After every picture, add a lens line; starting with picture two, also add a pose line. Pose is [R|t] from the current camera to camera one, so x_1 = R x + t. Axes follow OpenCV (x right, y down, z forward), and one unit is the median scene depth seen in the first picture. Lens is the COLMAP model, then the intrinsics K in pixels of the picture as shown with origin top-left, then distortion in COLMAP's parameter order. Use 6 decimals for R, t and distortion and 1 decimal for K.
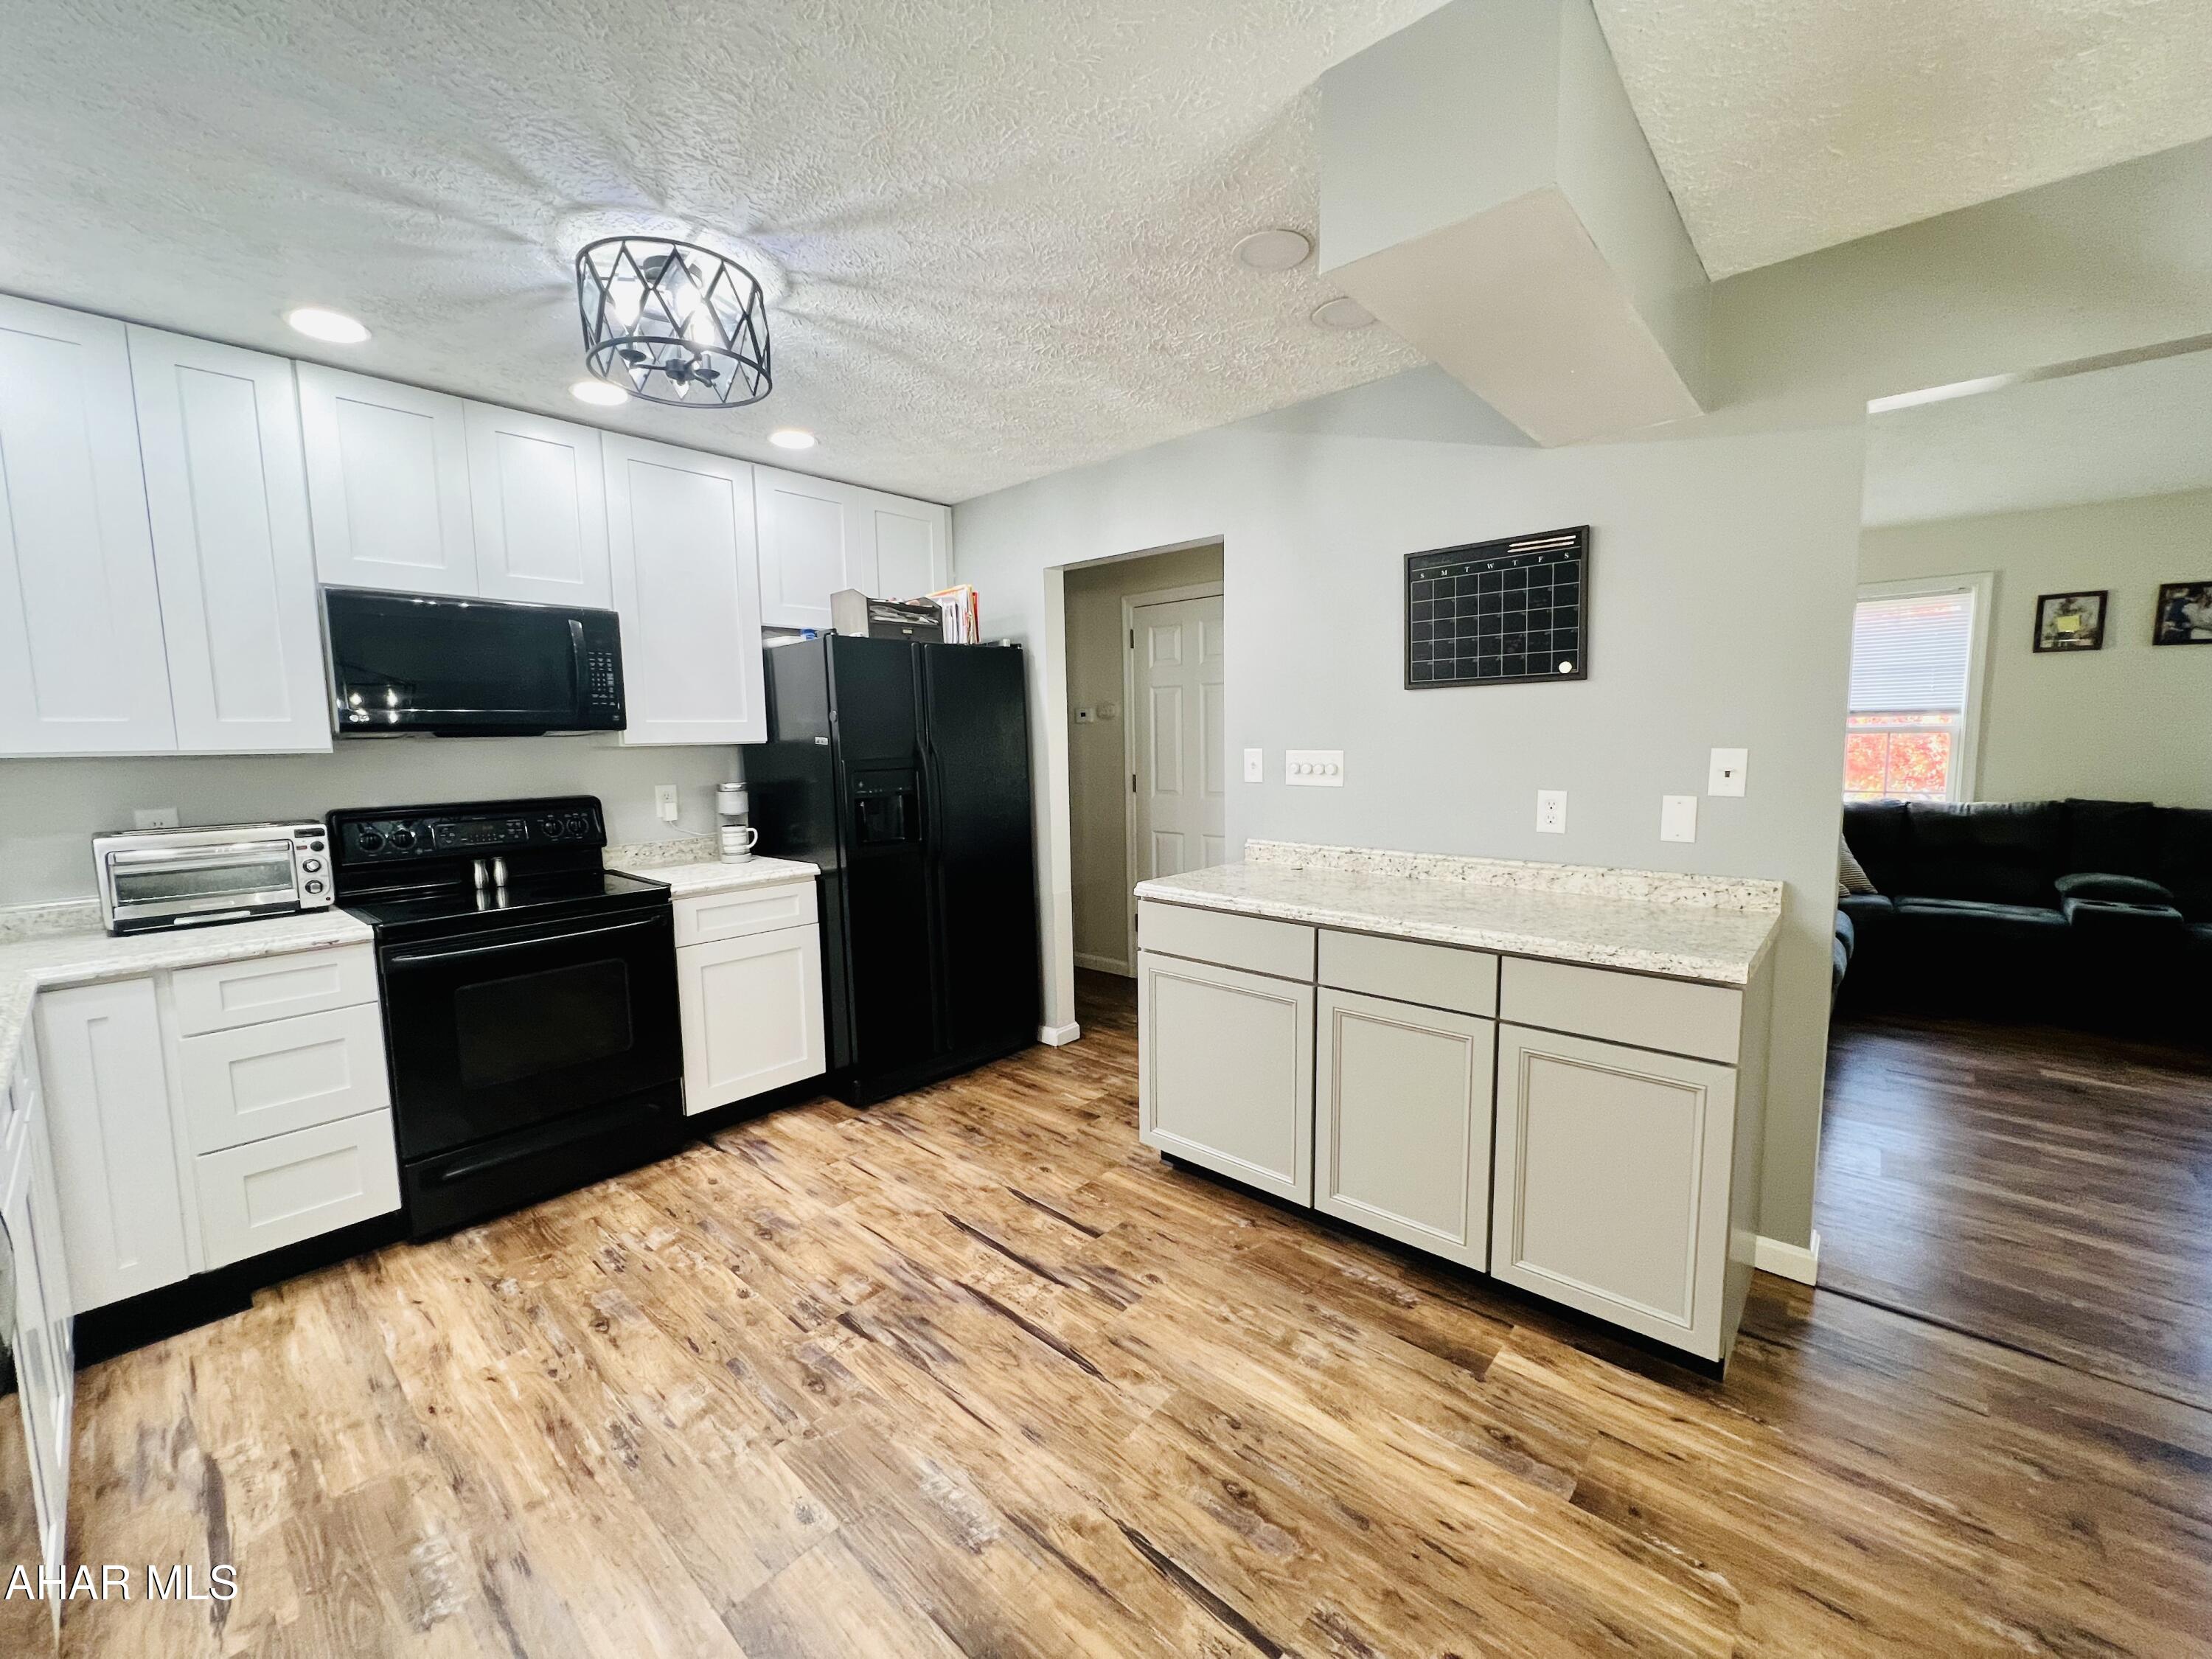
lens RADIAL K [[888.8, 0, 1106.0], [0, 888.8, 829.5], [0, 0, 1]] dist [0.002503, -0.000229]
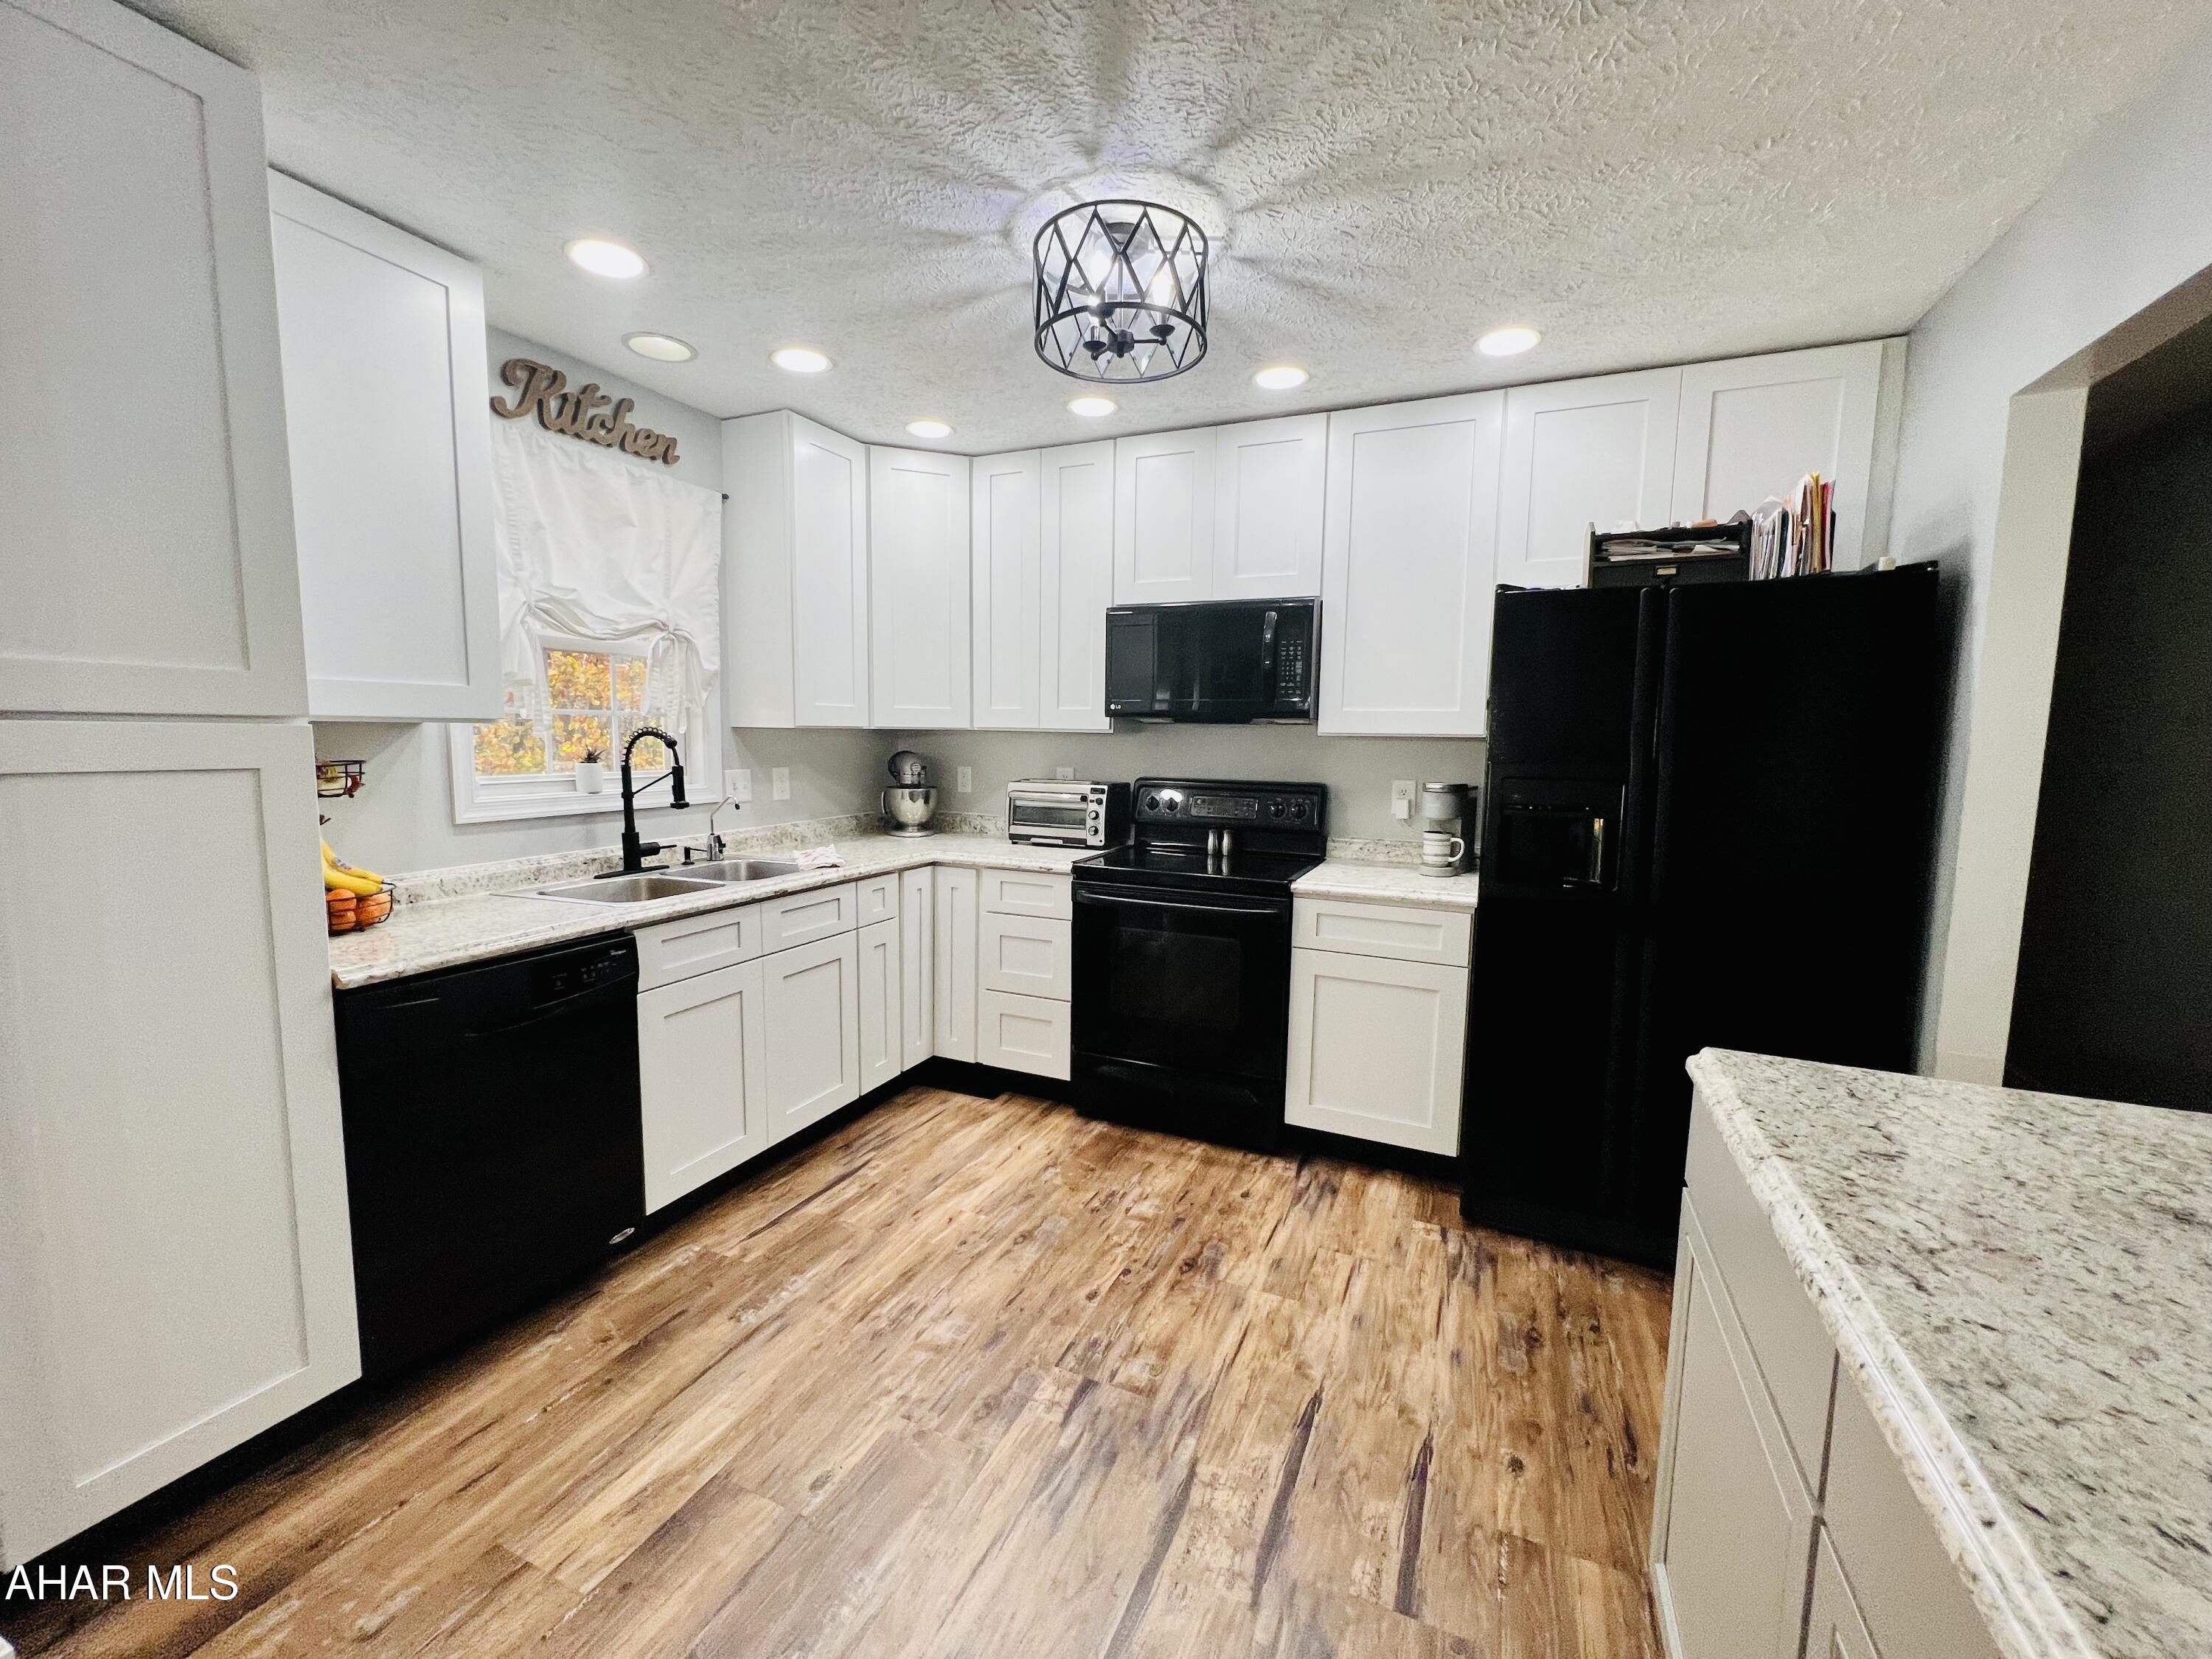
lens RADIAL K [[888.8, 0, 1106.0], [0, 888.8, 829.5], [0, 0, 1]] dist [0.002503, -0.000229]
pose [[0.304833, 0.124249, -0.944266, 0.398188], [-0.122142, 0.988367, 0.090621, -0.062460], [0.944541, 0.087710, 0.316463, 0.583542]]
